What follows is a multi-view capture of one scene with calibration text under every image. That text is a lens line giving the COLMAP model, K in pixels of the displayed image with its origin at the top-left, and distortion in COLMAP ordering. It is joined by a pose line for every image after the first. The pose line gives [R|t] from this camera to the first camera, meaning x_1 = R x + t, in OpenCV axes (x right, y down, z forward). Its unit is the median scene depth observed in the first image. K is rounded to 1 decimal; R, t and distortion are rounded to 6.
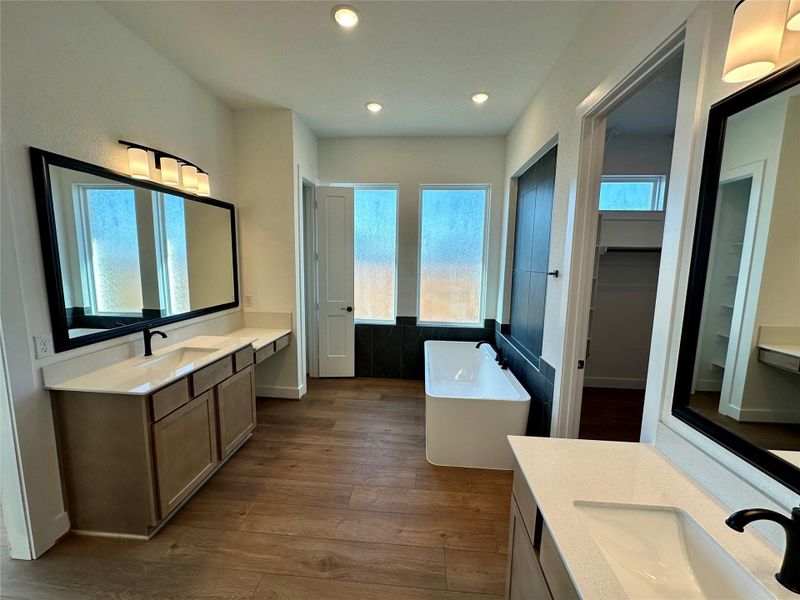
lens RADIAL K [[317.7, 0, 400.0], [0, 317.7, 300.0], [0, 0, 1]] dist [-0.000767, -0.000132]
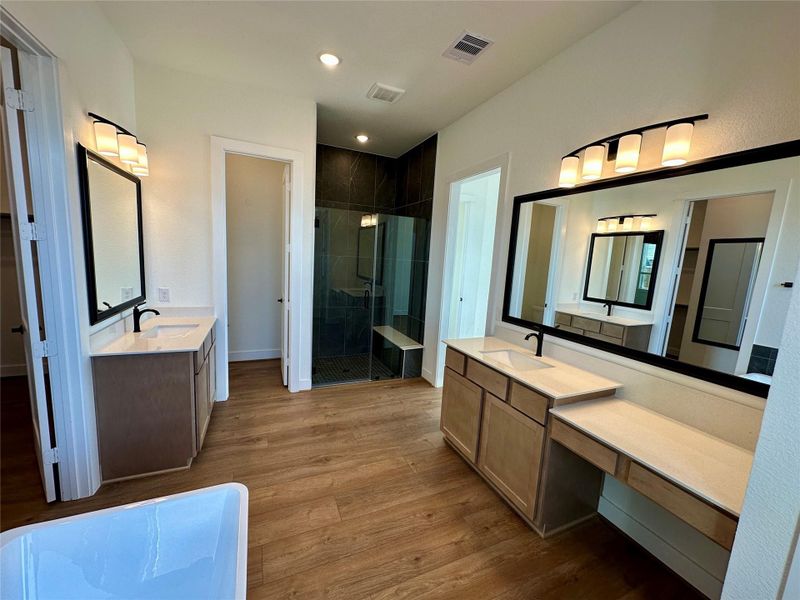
lens RADIAL K [[317.7, 0, 400.0], [0, 317.7, 300.0], [0, 0, 1]] dist [-0.000767, -0.000132]
pose [[-0.880063, 0.001289, -0.474856, 0.115467], [-0.126568, 0.963184, 0.237186, -0.193673], [0.457679, 0.268840, -0.847499, 1.602322]]
